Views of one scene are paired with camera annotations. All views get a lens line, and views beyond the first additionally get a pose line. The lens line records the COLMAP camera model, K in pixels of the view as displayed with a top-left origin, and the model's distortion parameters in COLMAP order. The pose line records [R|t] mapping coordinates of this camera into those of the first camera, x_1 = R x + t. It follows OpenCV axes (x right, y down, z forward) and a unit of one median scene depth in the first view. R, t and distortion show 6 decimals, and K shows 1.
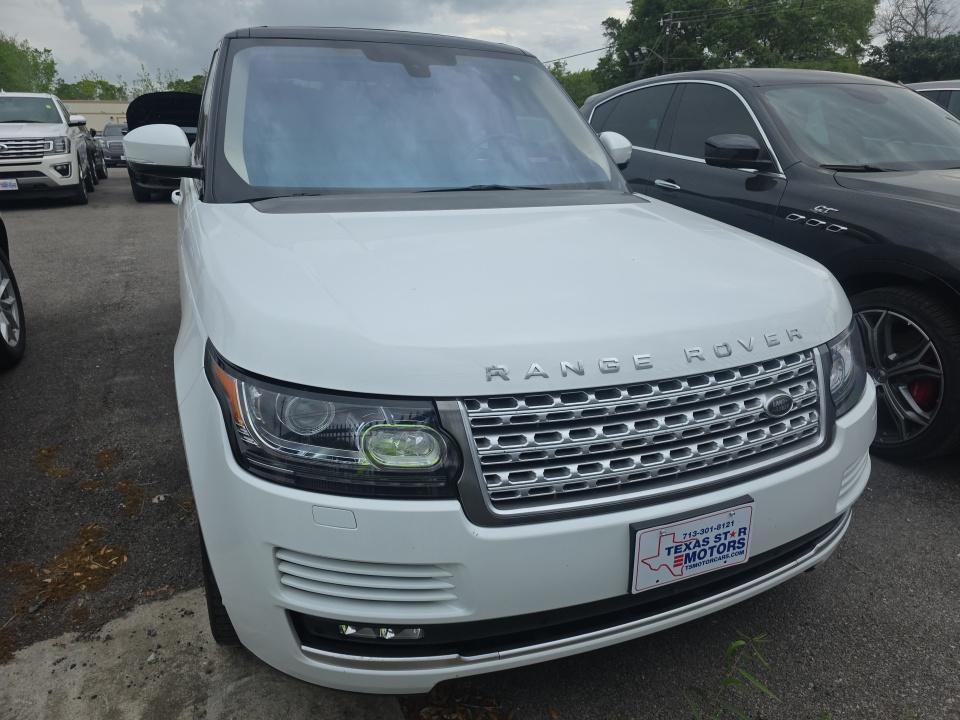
lens RADIAL K [[638.3, 0, 489.0], [0, 638.3, 356.5], [0, 0, 1]] dist [0.034786, -0.033541]
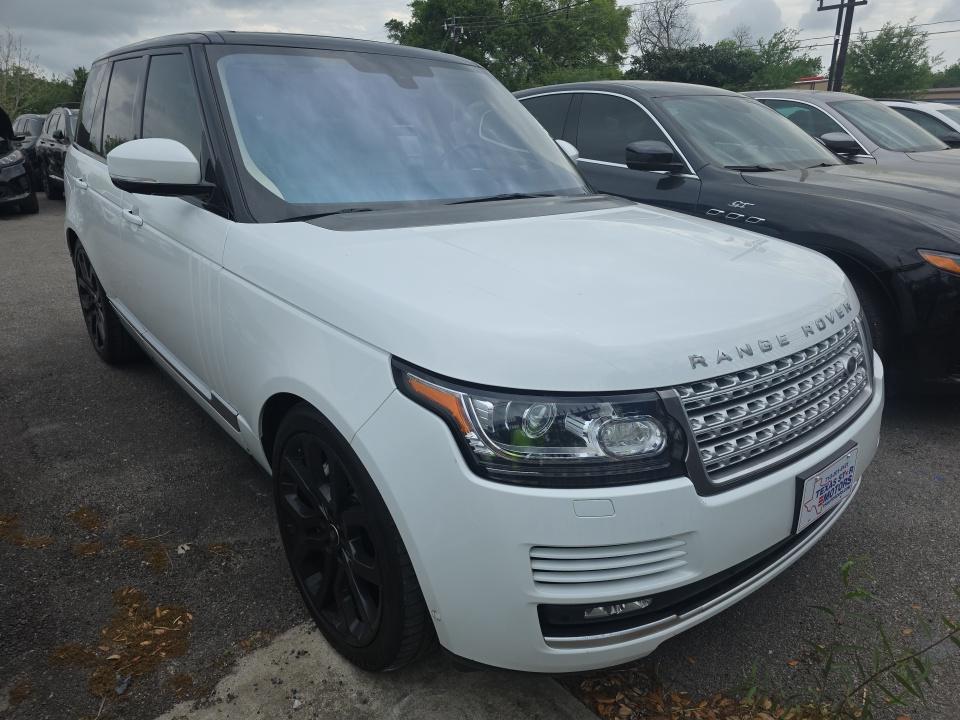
lens RADIAL K [[638.3, 0, 484.8], [0, 638.3, 359.5], [0, 0, 1]] dist [0.034786, -0.033541]
pose [[0.955820, -0.103916, 0.274972, -0.407819], [0.103272, 0.994510, 0.016863, -0.021248], [-0.275215, 0.012278, 0.961304, 0.004247]]
